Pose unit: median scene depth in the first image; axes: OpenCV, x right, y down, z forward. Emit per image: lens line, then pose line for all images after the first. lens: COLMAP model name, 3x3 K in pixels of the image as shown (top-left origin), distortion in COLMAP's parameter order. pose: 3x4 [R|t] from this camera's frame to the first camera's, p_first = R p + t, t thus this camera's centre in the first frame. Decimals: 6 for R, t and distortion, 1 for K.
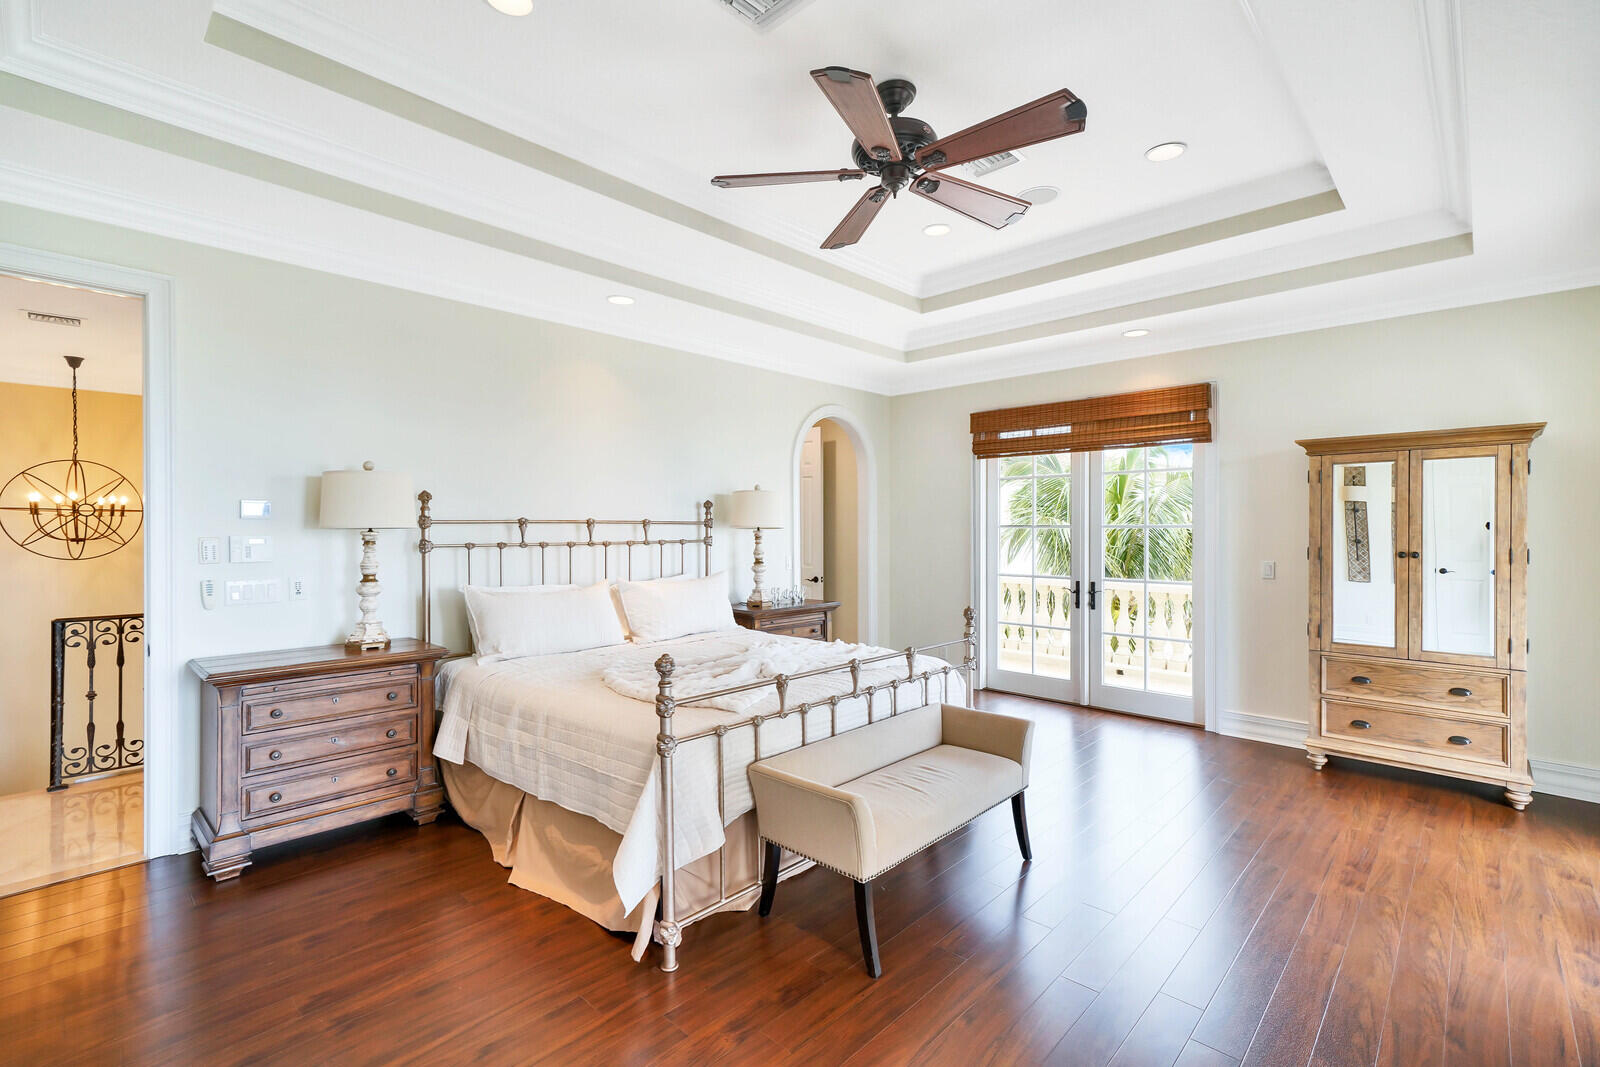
lens RADIAL K [[714.1, 0, 795.4], [0, 714.1, 539.1], [0, 0, 1]] dist [0.000370, 0.003867]
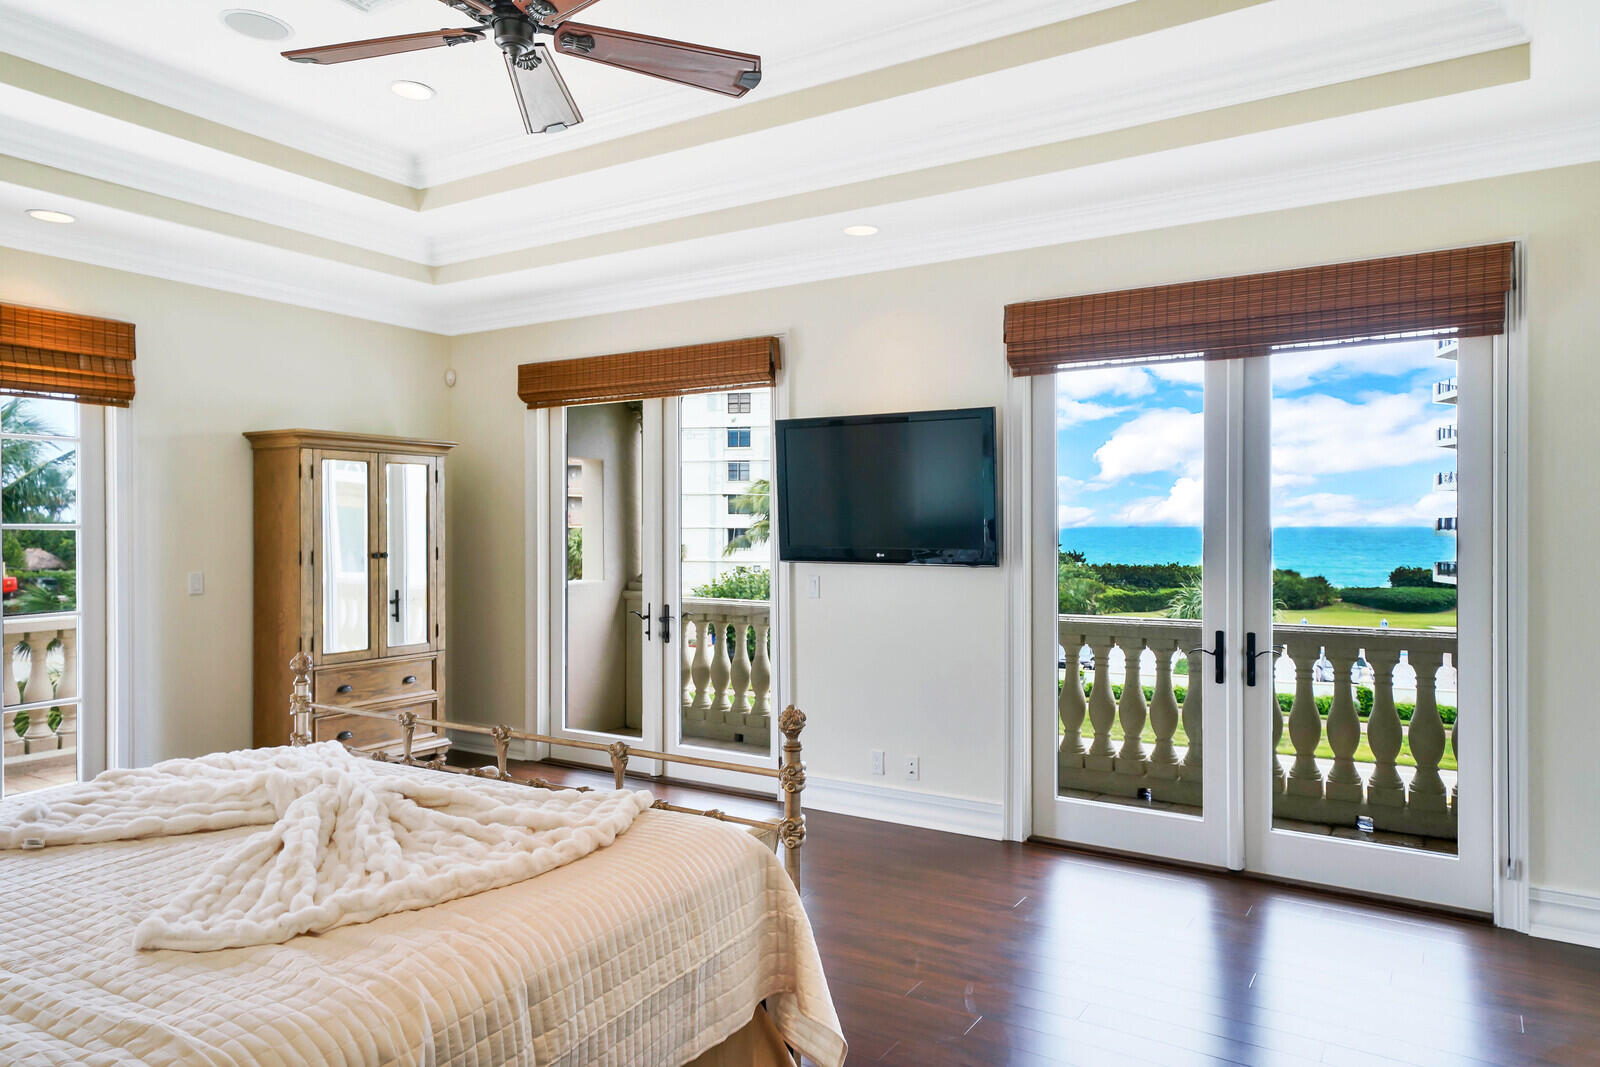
lens RADIAL K [[1045.1, 0, 800.0], [0, 1045.1, 533.5], [0, 0, 1]] dist [0.025651, -0.002232]
pose [[-0.206153, -0.005920, 0.978502, -0.572301], [0.016374, 0.999821, 0.009499, -0.010658], [-0.978383, 0.017981, -0.206019, 0.567698]]
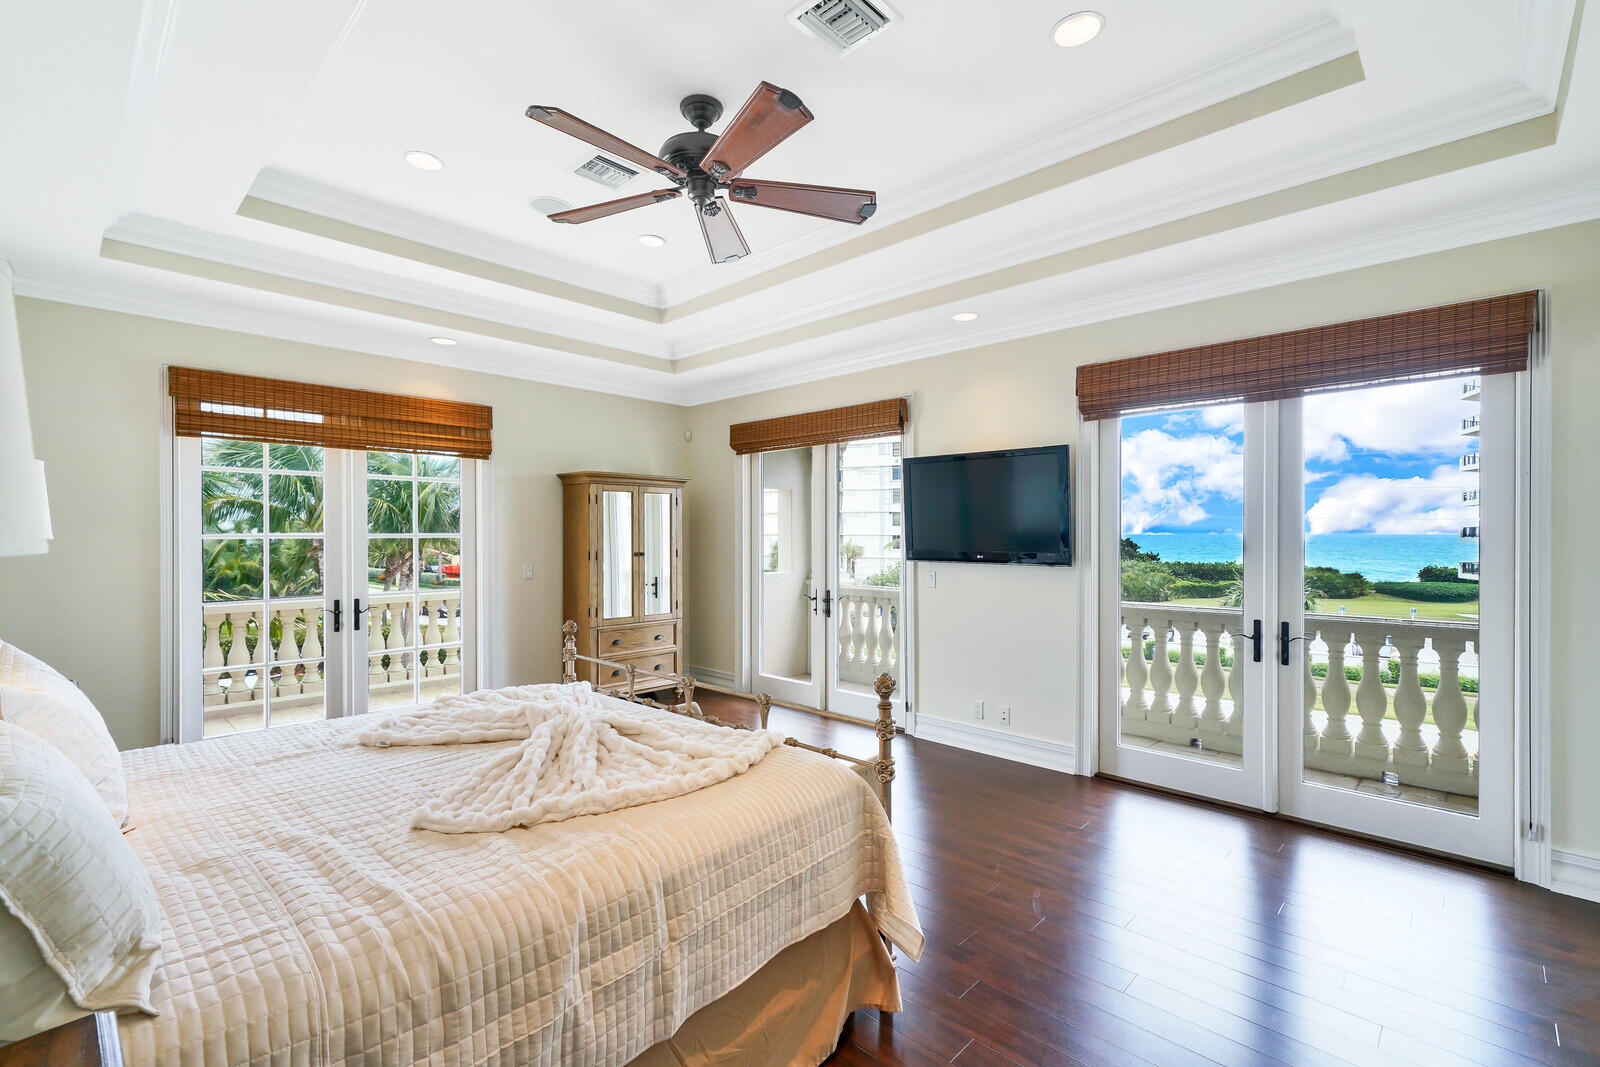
lens RADIAL K [[714.1, 0, 795.4], [0, 714.1, 539.1], [0, 0, 1]] dist [0.000370, 0.003867]
pose [[-0.001849, -0.006572, 0.999977, -0.529126], [0.016195, 0.999847, 0.006601, -0.011936], [-0.999867, 0.016206, -0.001742, 0.525586]]
